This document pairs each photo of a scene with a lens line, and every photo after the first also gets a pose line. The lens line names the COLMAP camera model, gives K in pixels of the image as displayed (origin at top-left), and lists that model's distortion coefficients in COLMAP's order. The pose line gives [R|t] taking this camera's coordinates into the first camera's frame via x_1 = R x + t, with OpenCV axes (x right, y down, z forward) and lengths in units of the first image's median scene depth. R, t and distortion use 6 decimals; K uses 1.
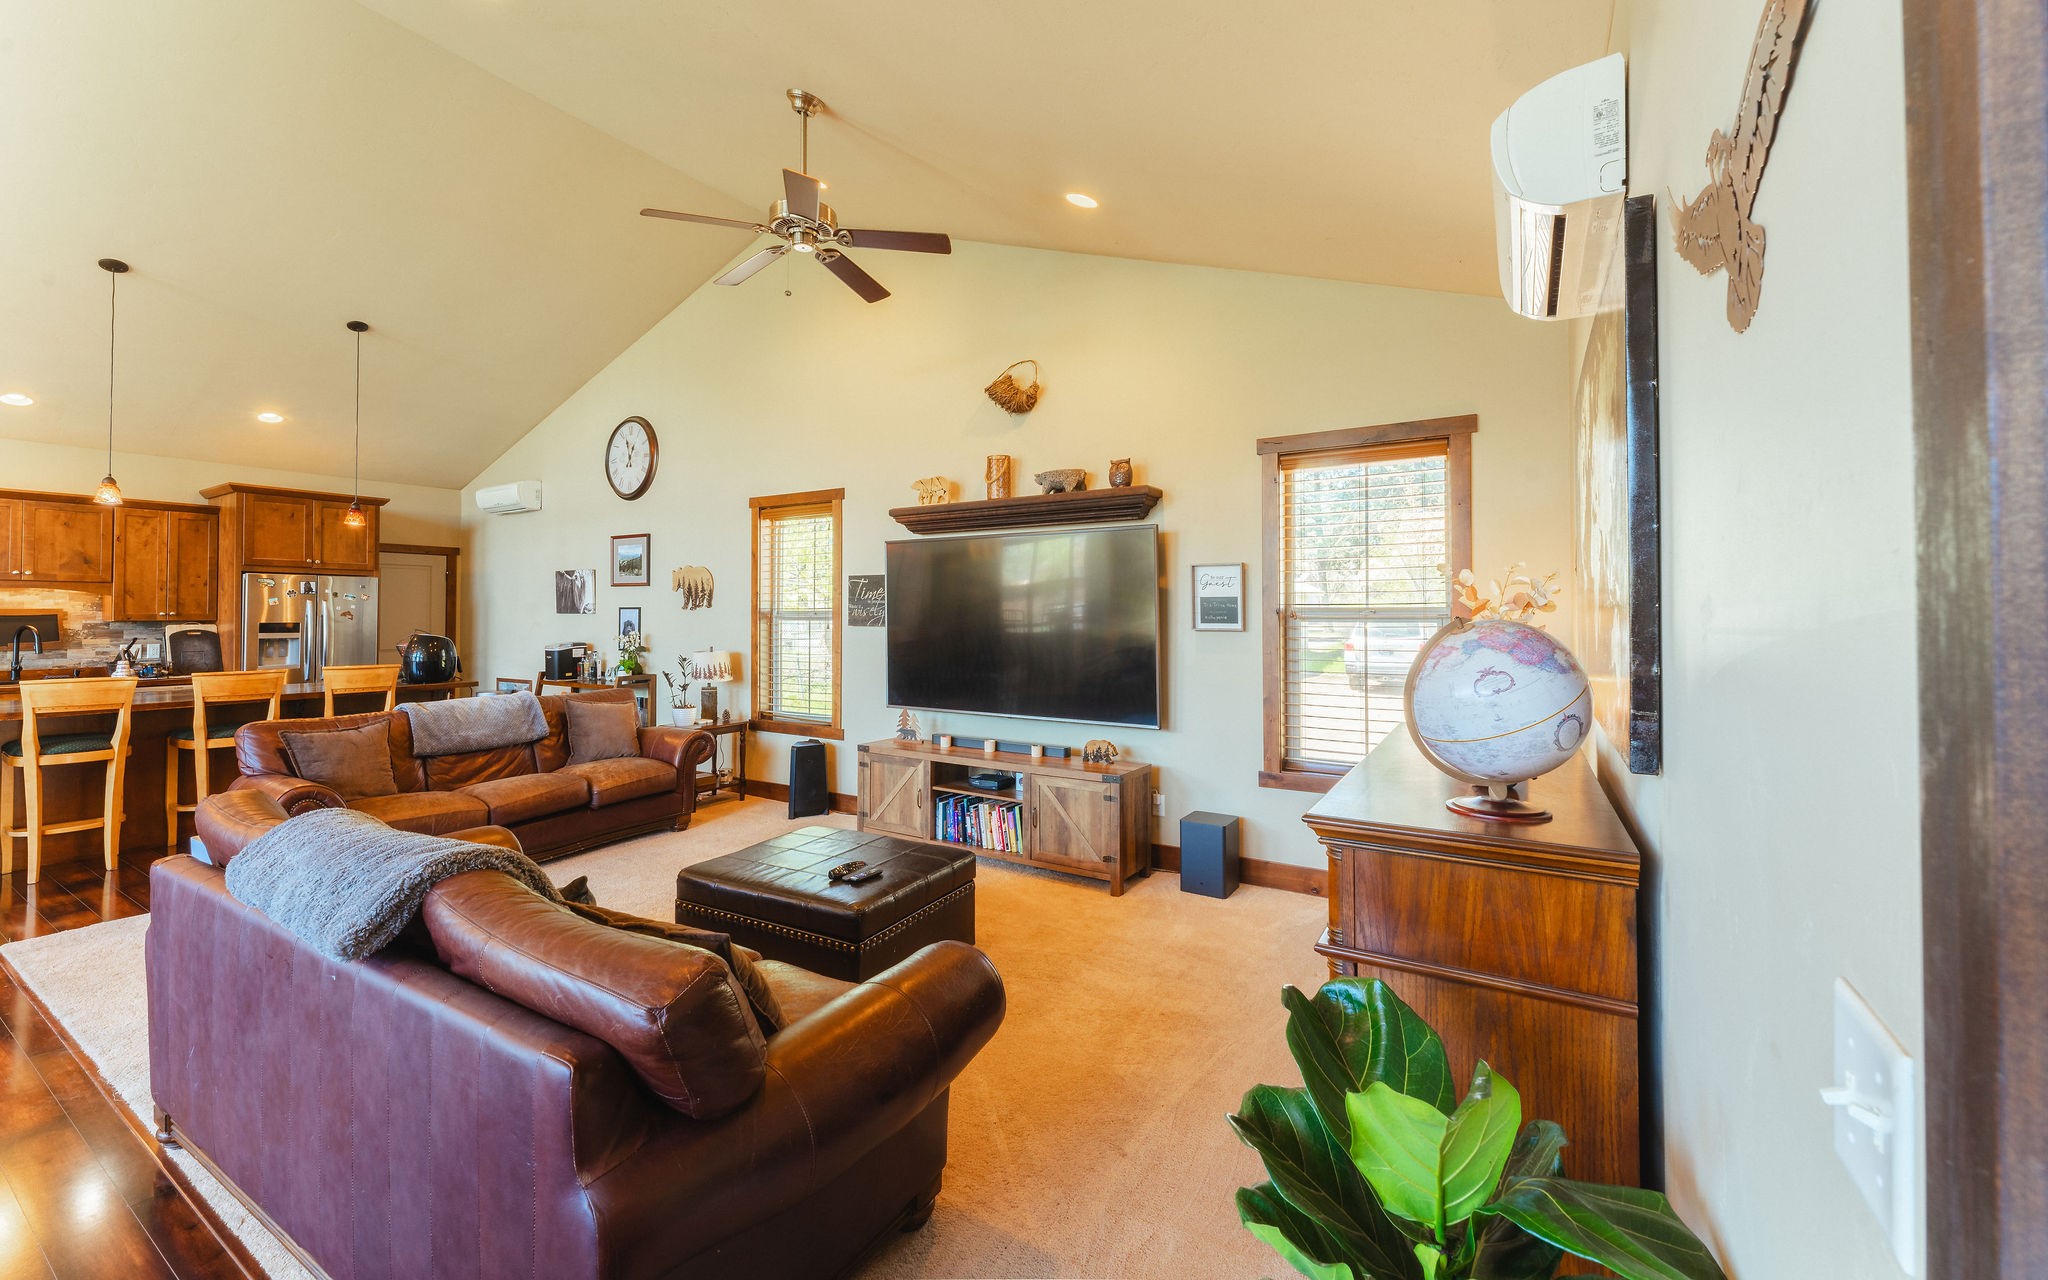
lens RADIAL K [[812.2, 0, 1016.5], [0, 812.2, 599.7], [0, 0, 1]] dist [0.000530, 0.000020]
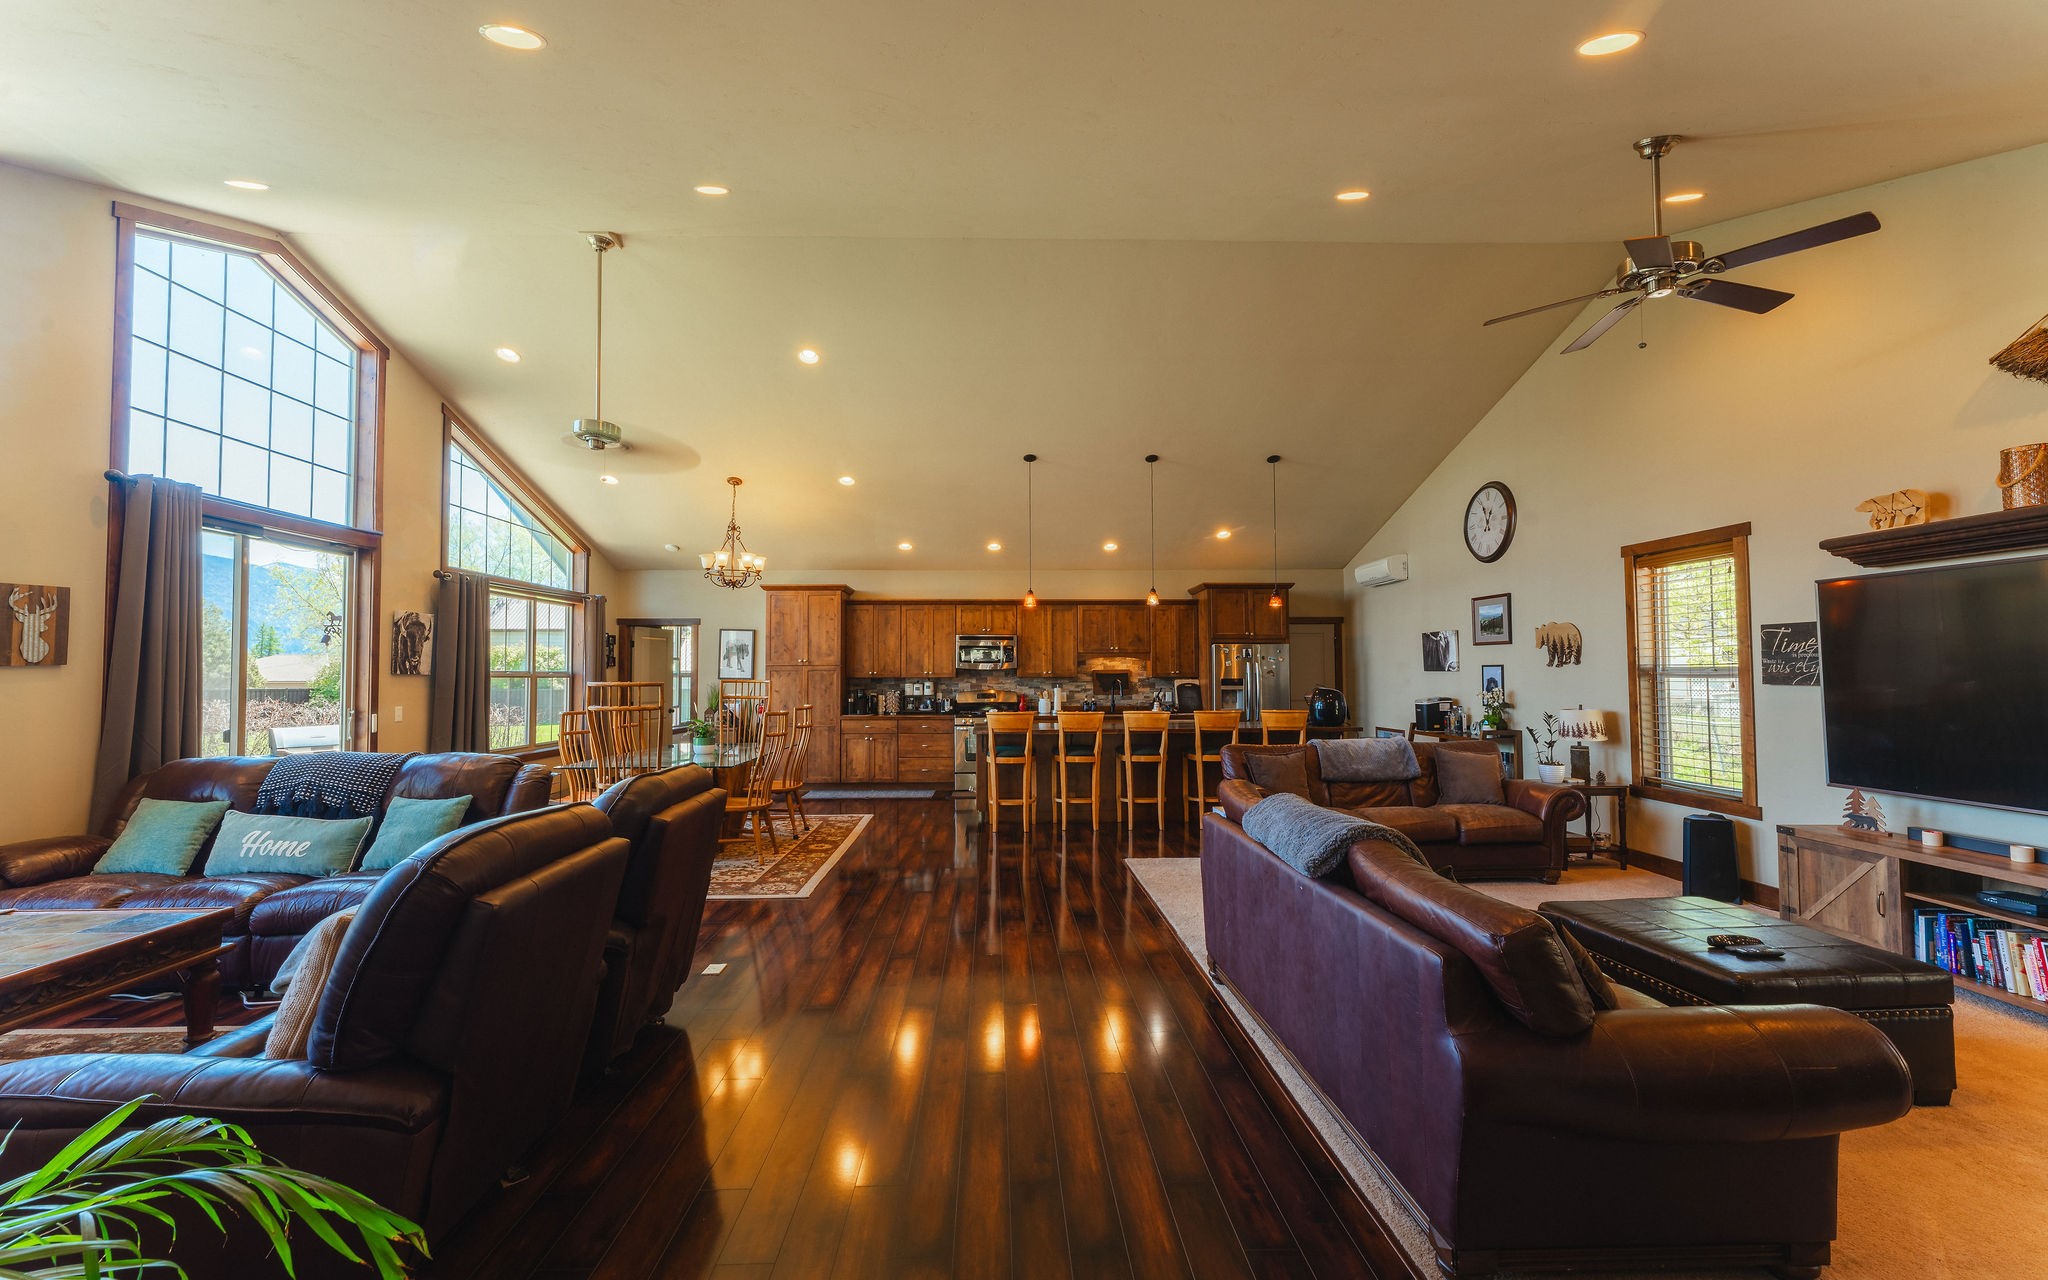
lens RADIAL K [[811.3, 0, 1011.5], [0, 811.3, 643.7], [0, 0, 1]] dist [0.001365, -0.000124]
pose [[0.552391, -0.032291, -0.832959, 0.071500], [0.018279, 0.999478, -0.026624, -0.001879], [0.833385, -0.000519, 0.552693, -0.125408]]
